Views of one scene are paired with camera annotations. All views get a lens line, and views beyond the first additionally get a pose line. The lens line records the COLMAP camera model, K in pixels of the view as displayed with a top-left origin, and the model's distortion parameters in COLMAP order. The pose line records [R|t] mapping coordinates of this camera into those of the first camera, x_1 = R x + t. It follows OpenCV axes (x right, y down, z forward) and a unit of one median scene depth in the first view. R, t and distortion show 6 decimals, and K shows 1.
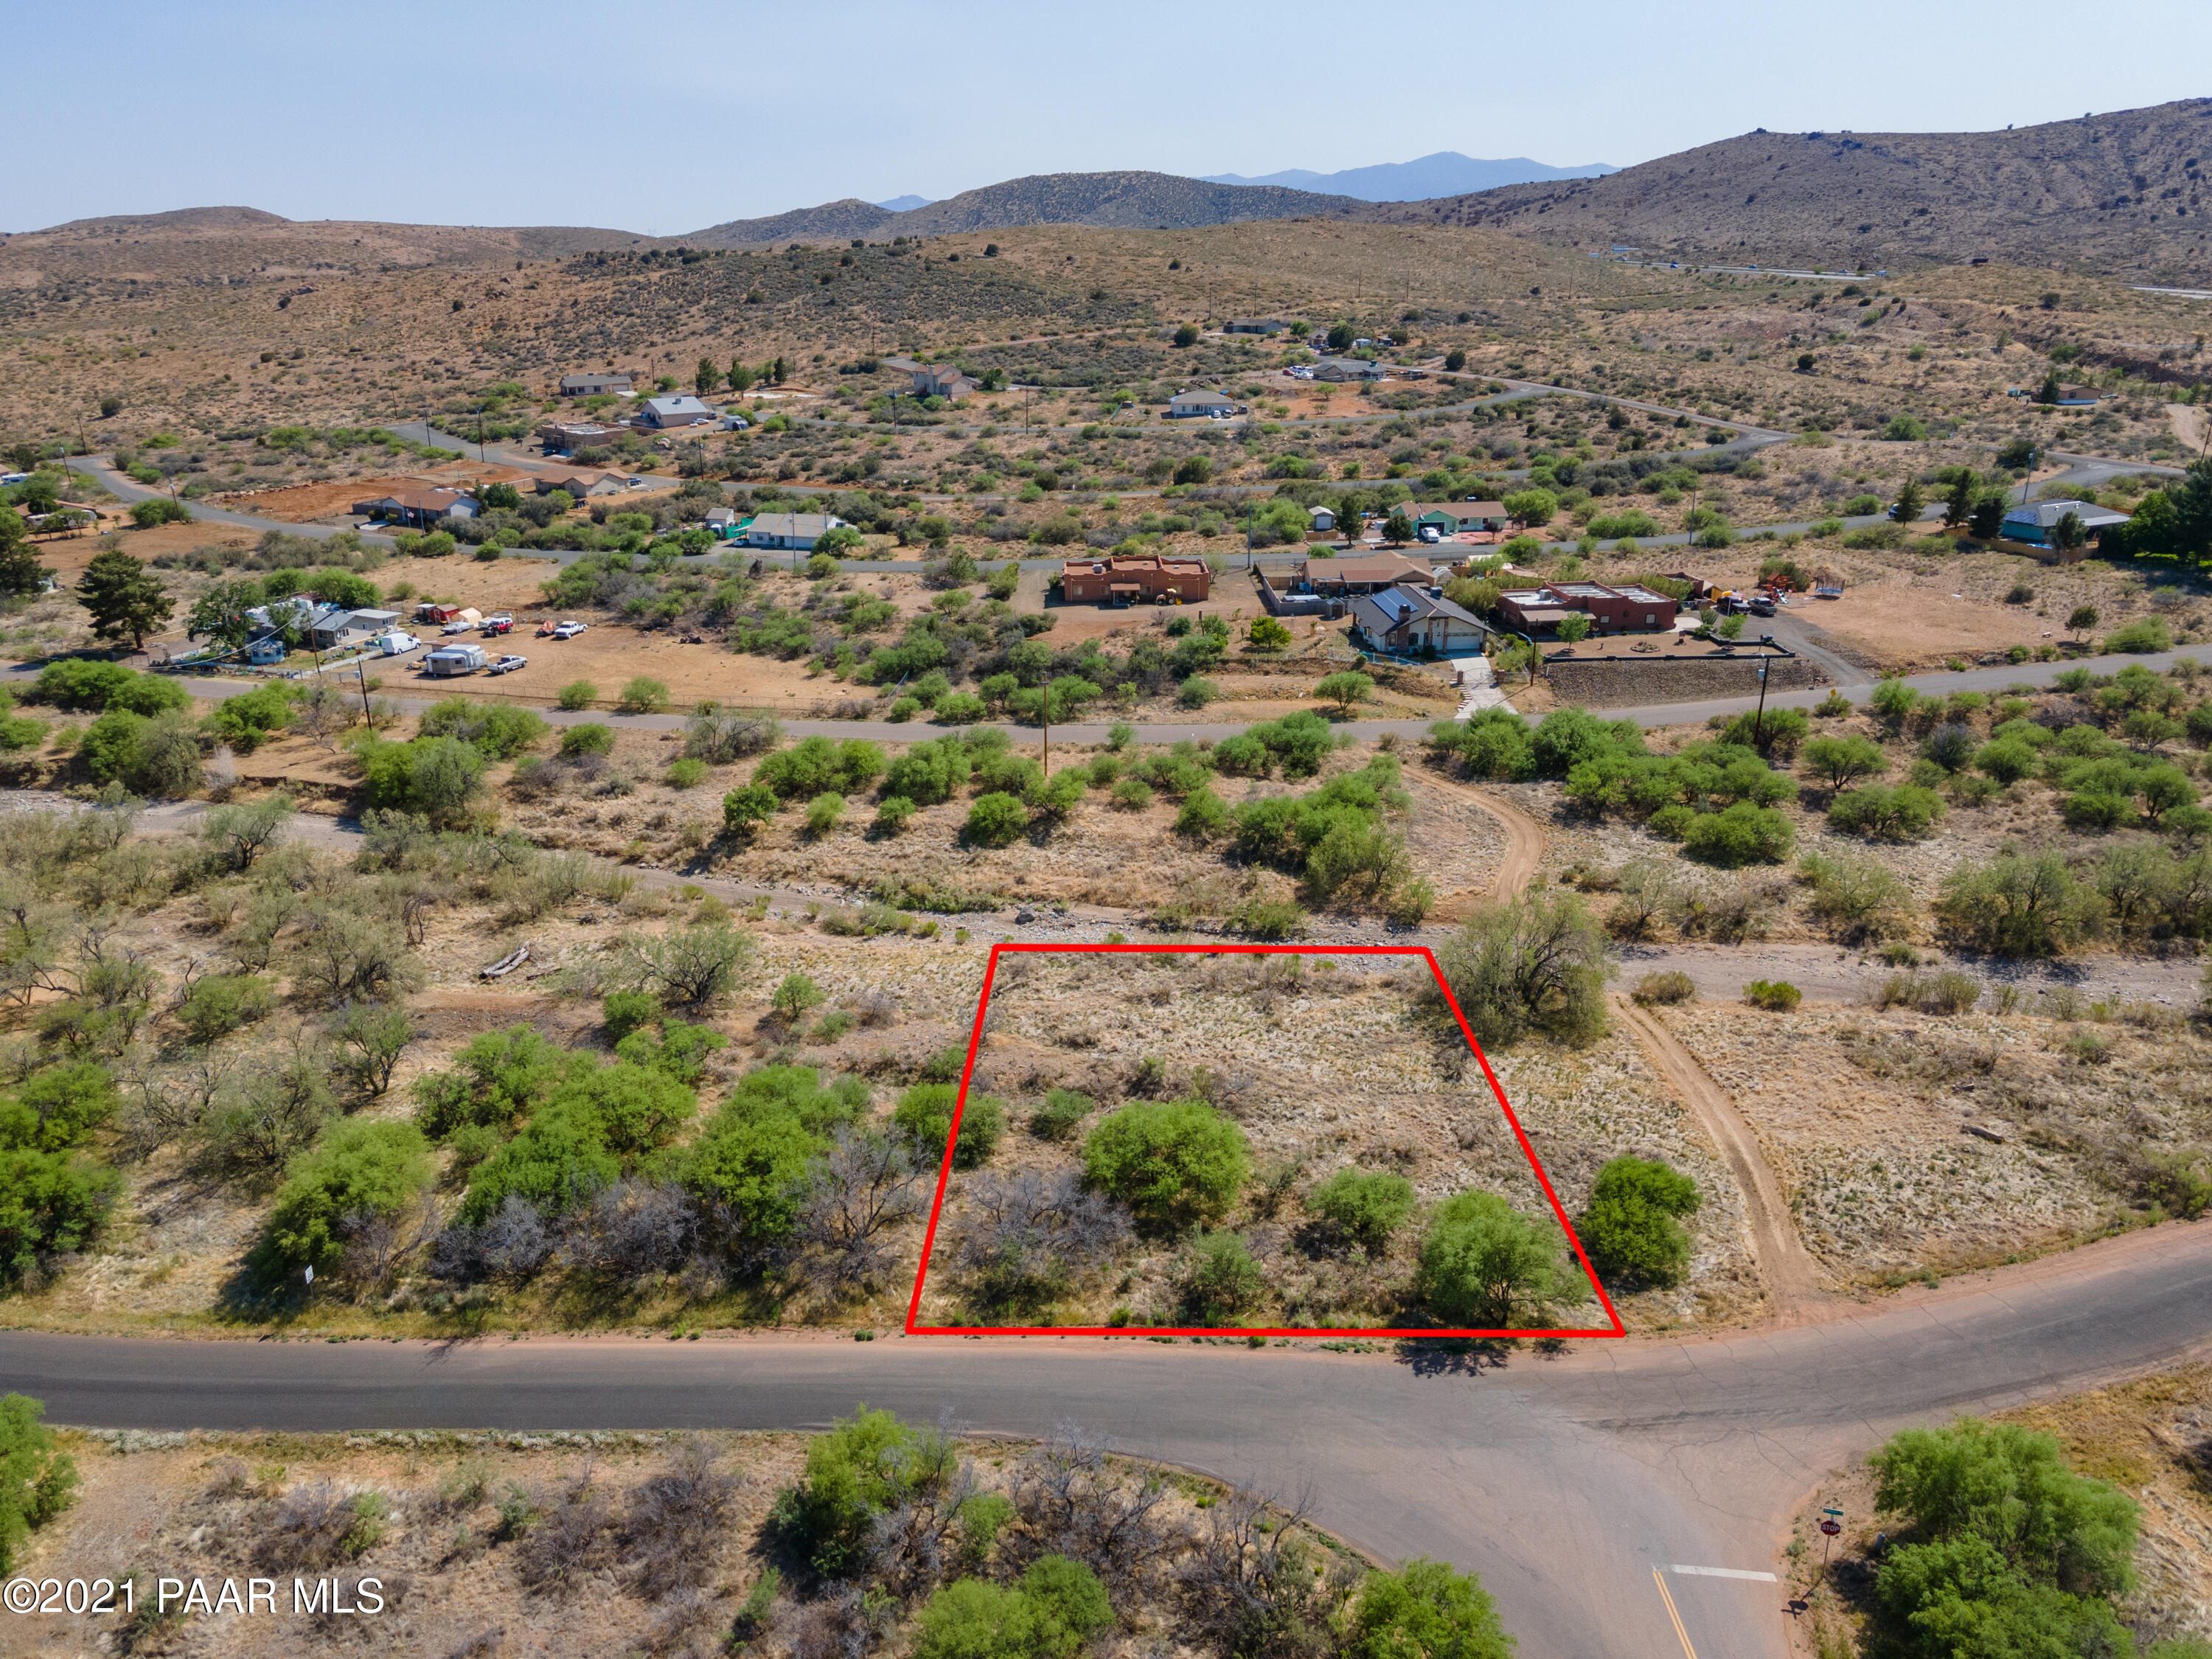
lens RADIAL K [[1607.7, 0, 1098.0], [0, 1607.7, 825.5], [0, 0, 1]] dist [0.031565, 0.018750]
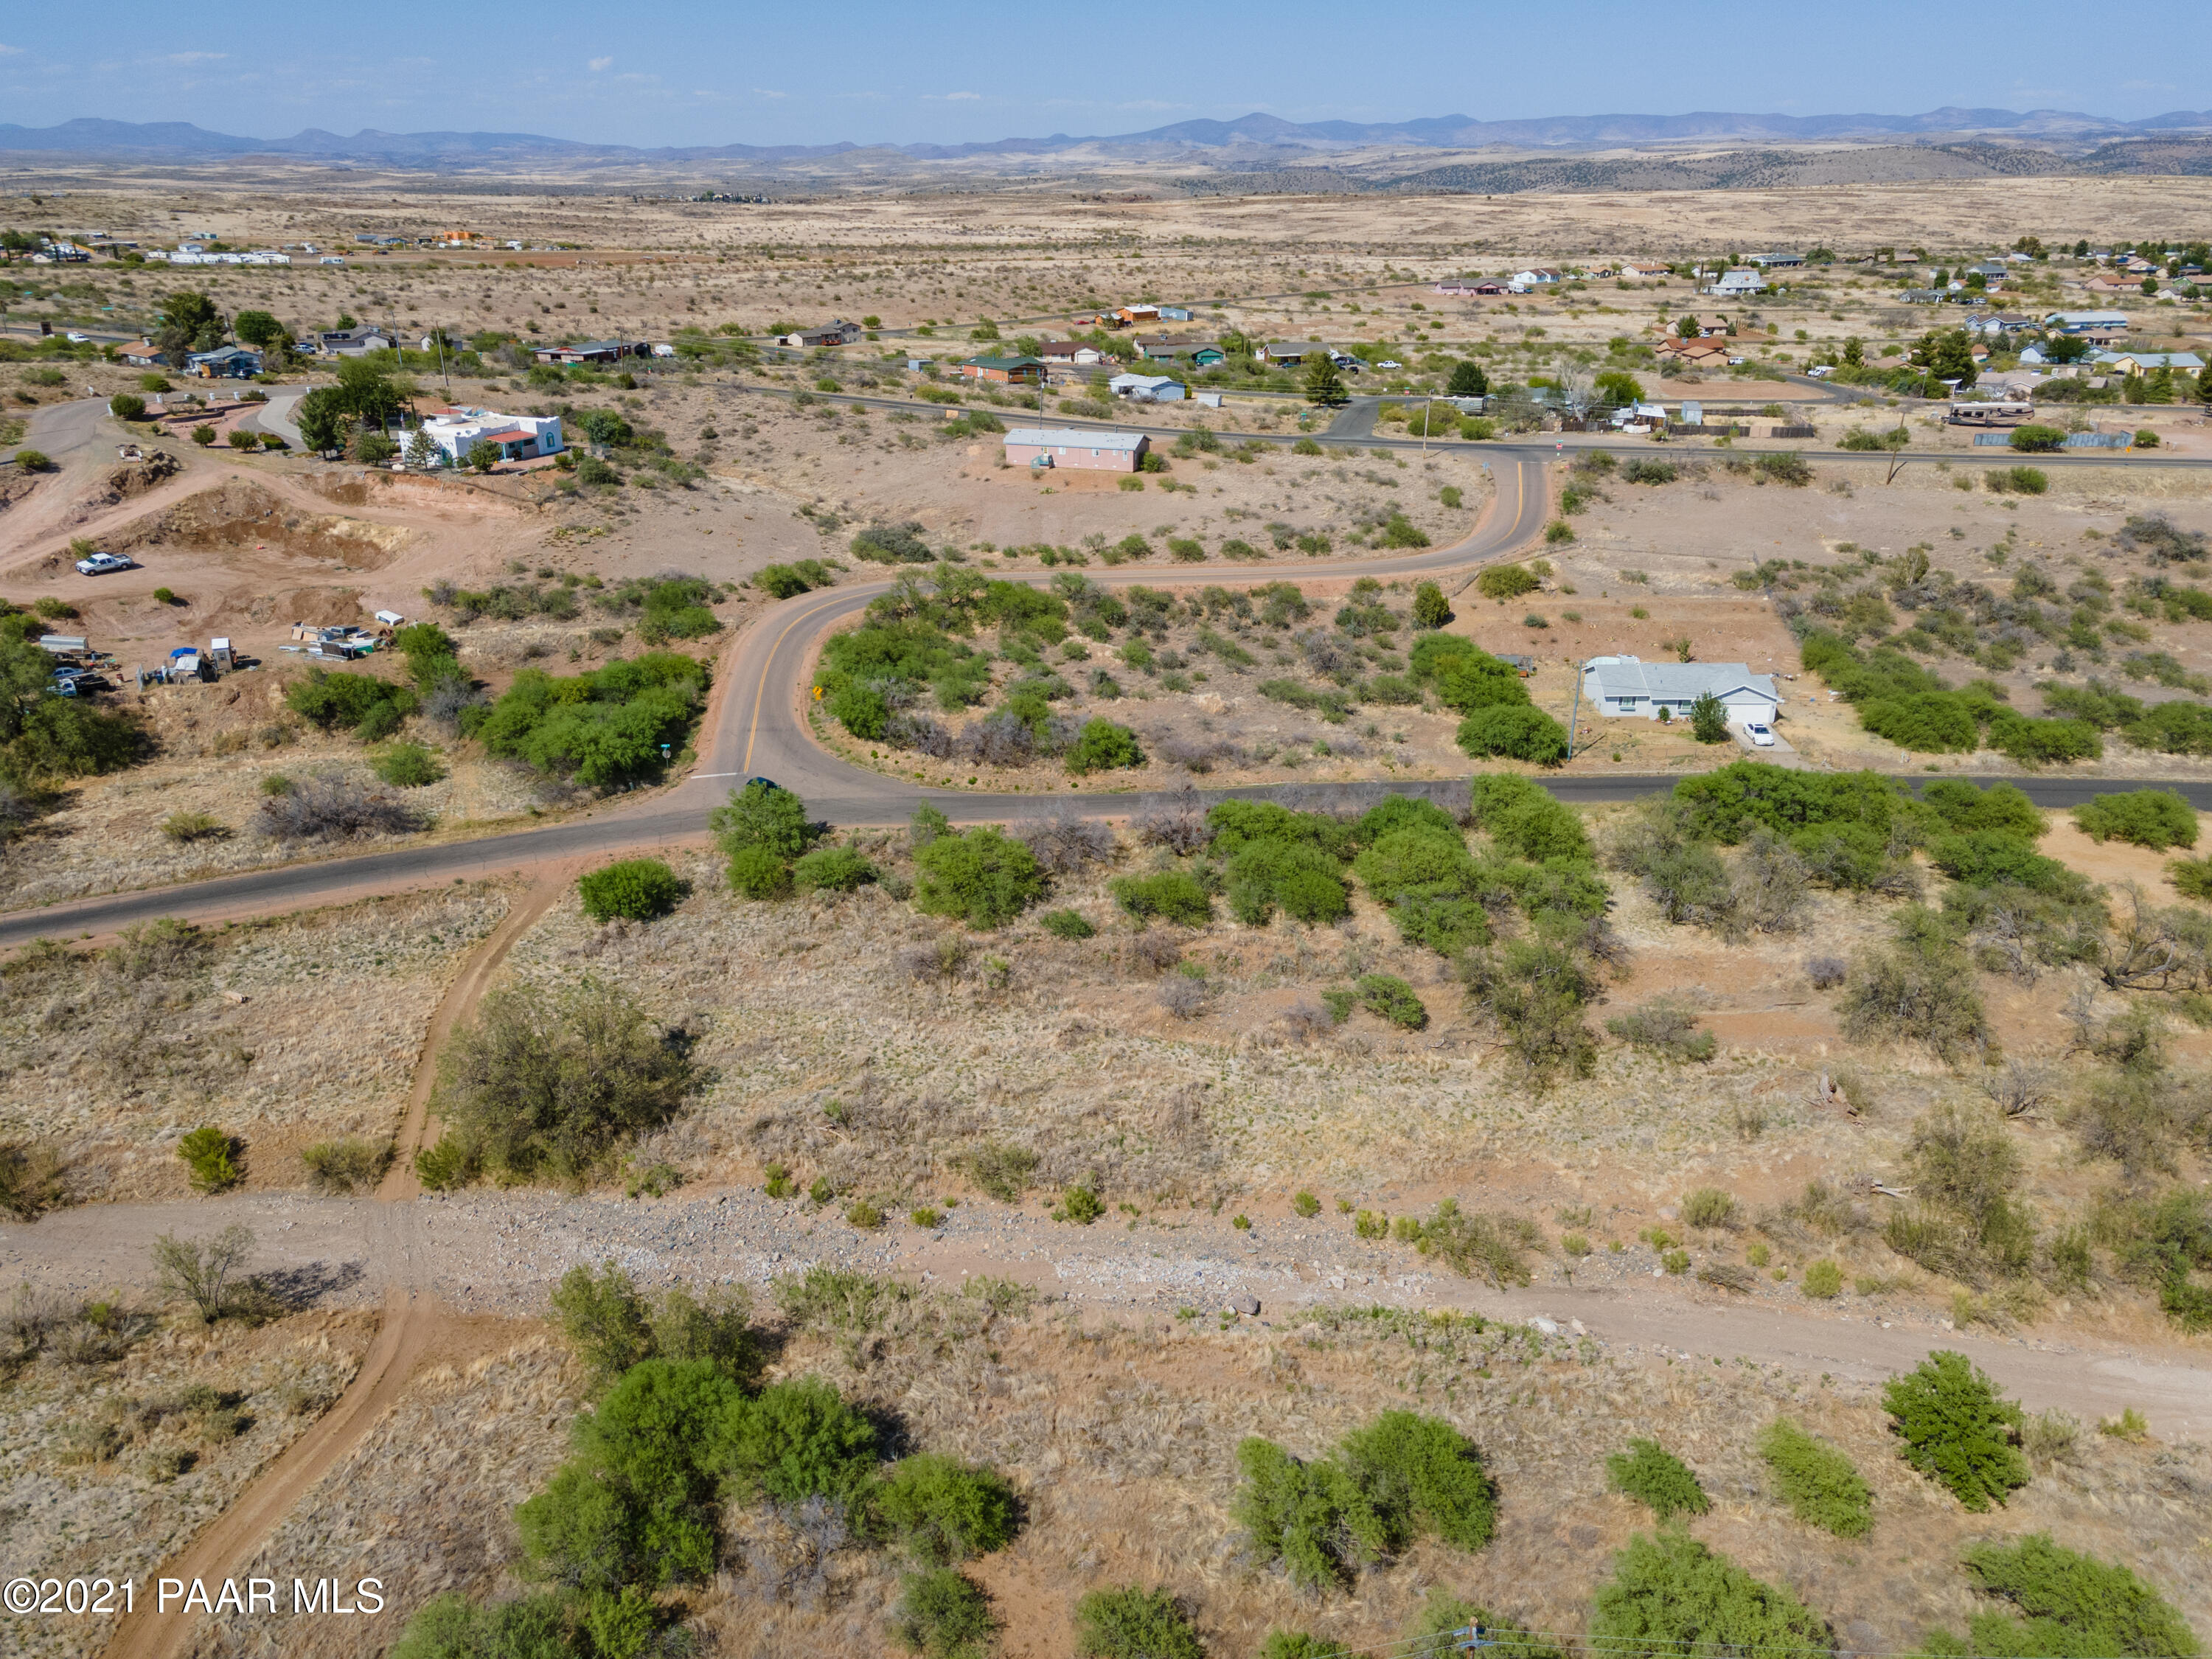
lens RADIAL K [[1607.7, 0, 1101.9], [0, 1607.7, 828.1], [0, 0, 1]] dist [0.031565, 0.018750]
pose [[-0.988721, 0.063508, -0.135635, 0.053654], [-0.043841, 0.743237, 0.667590, -0.325555], [0.143206, 0.666007, -0.732070, 0.902629]]
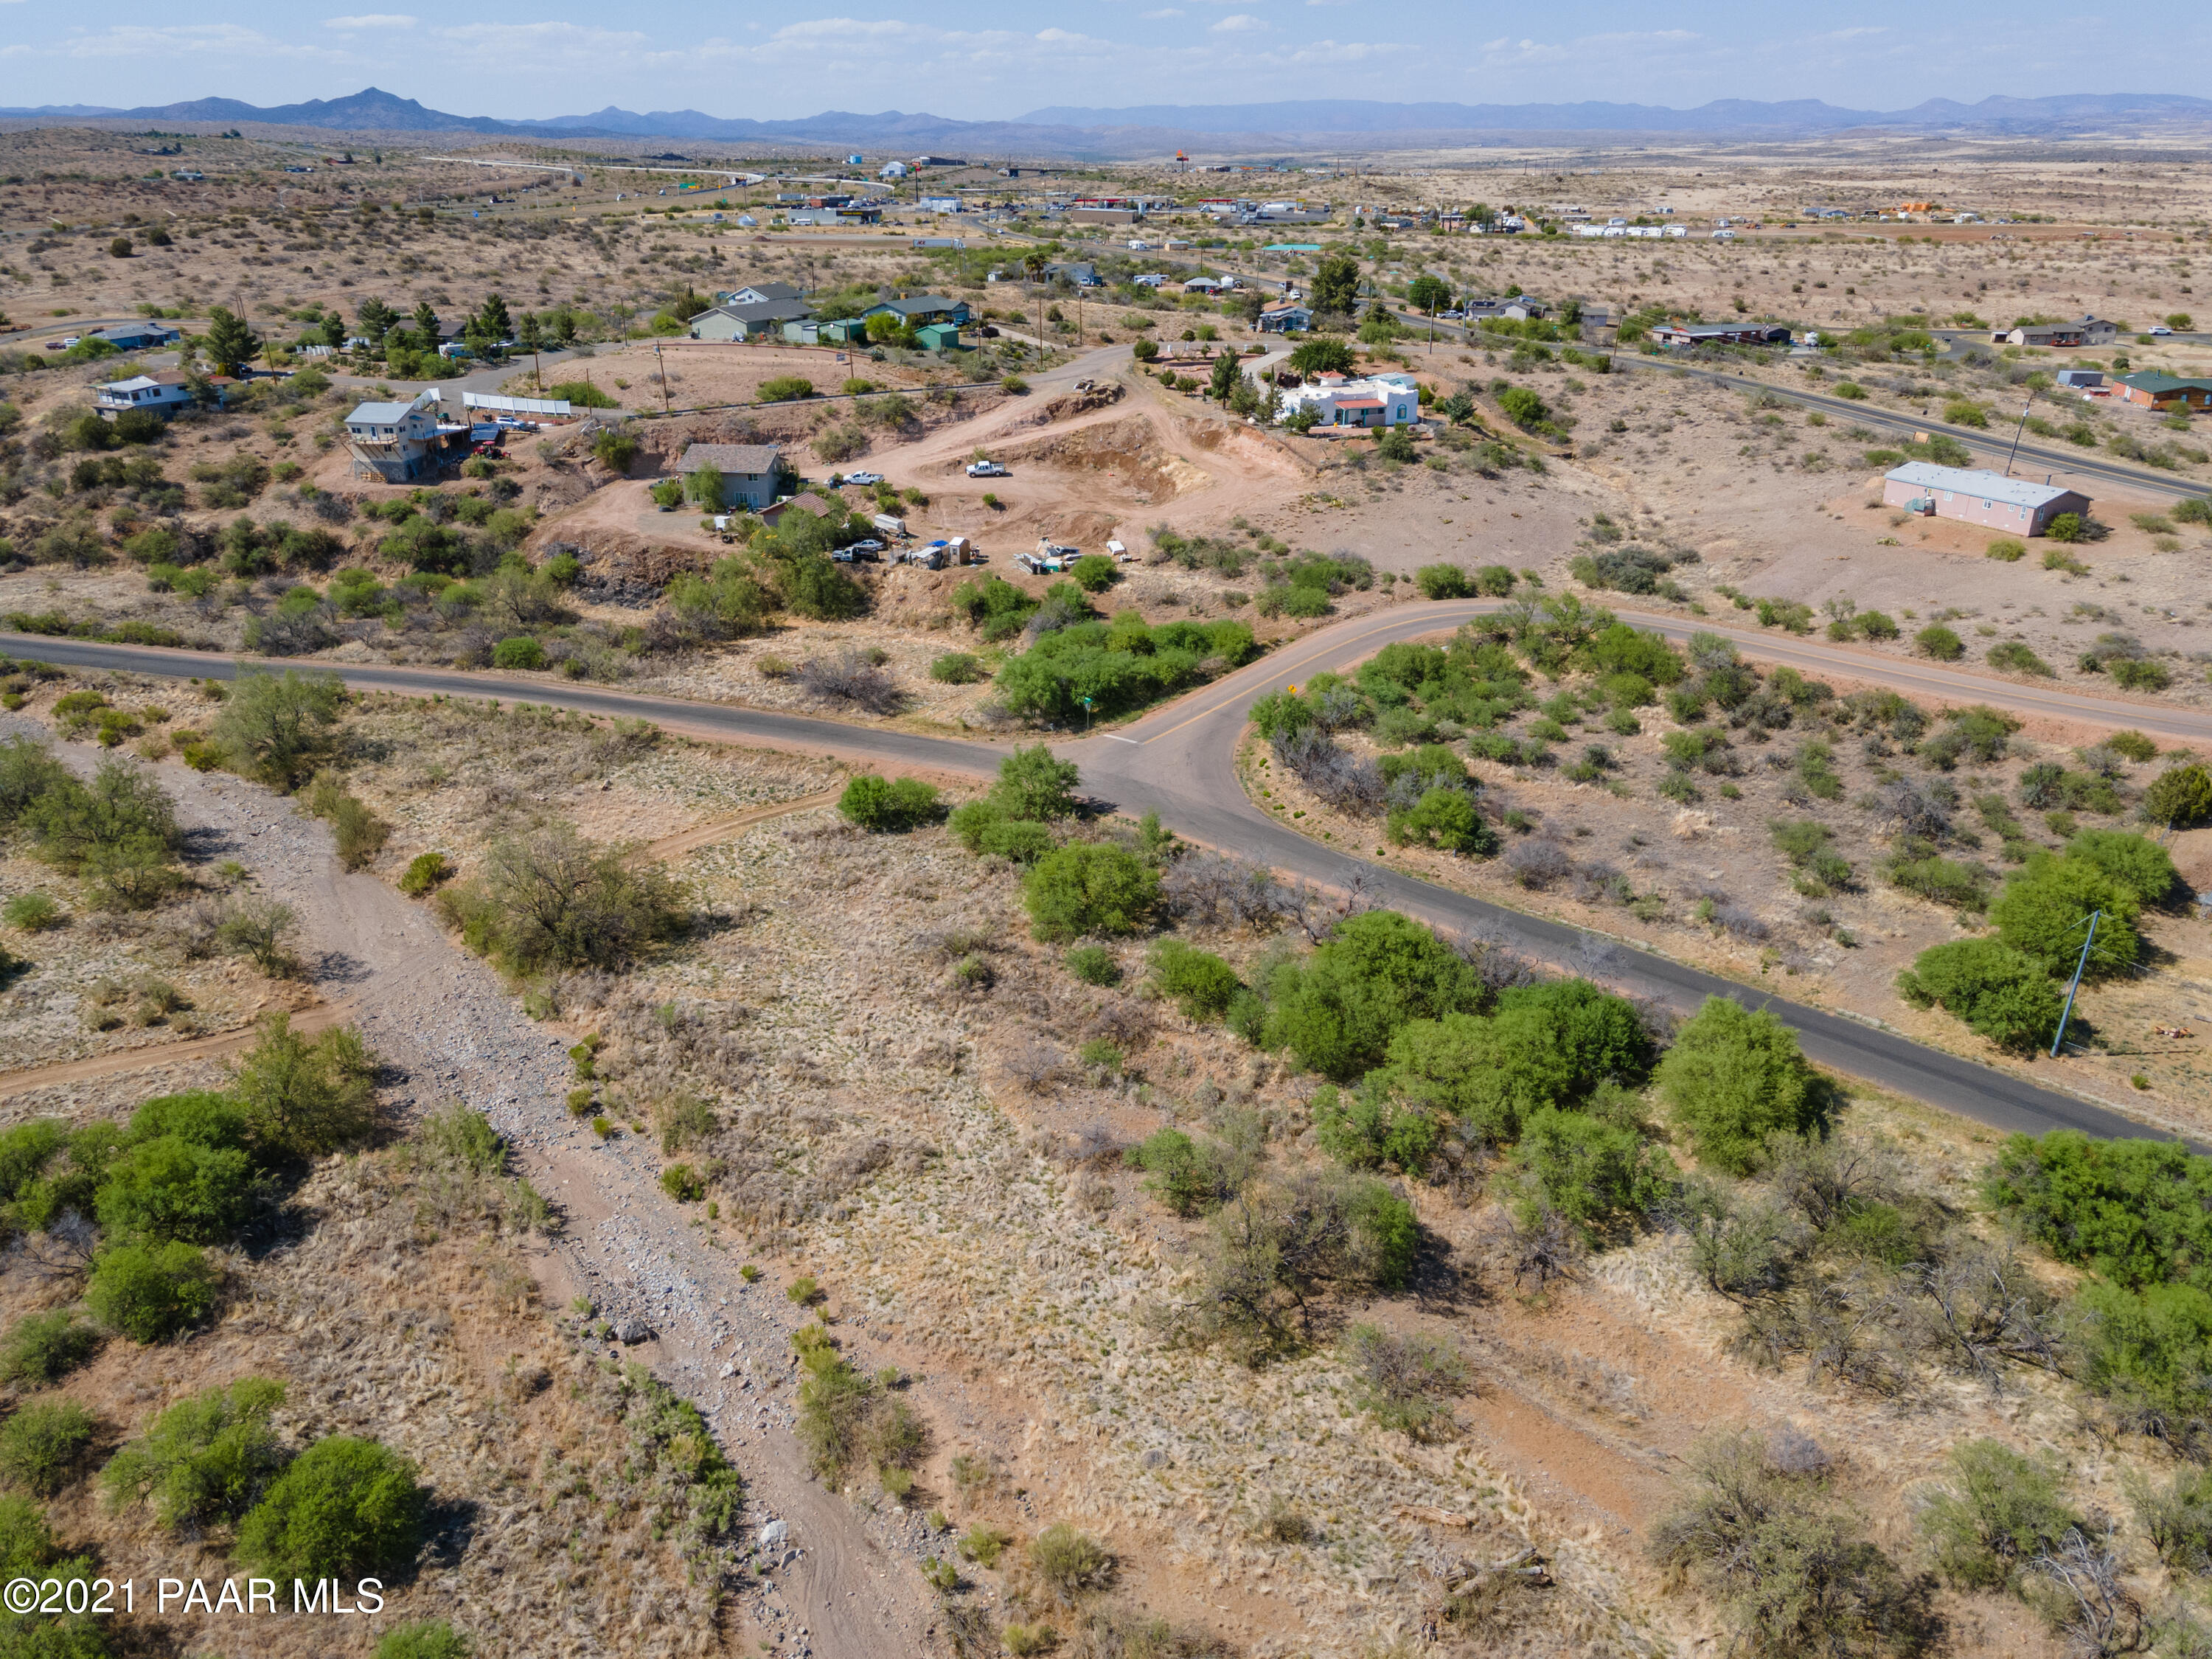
lens RADIAL K [[1607.7, 0, 1093.8], [0, 1607.7, 847.0], [0, 0, 1]] dist [0.031565, 0.018750]
pose [[-0.760324, -0.249934, 0.599534, -0.323258], [0.229006, 0.760593, 0.607499, -0.266352], [-0.607835, 0.599193, -0.521061, 0.753827]]
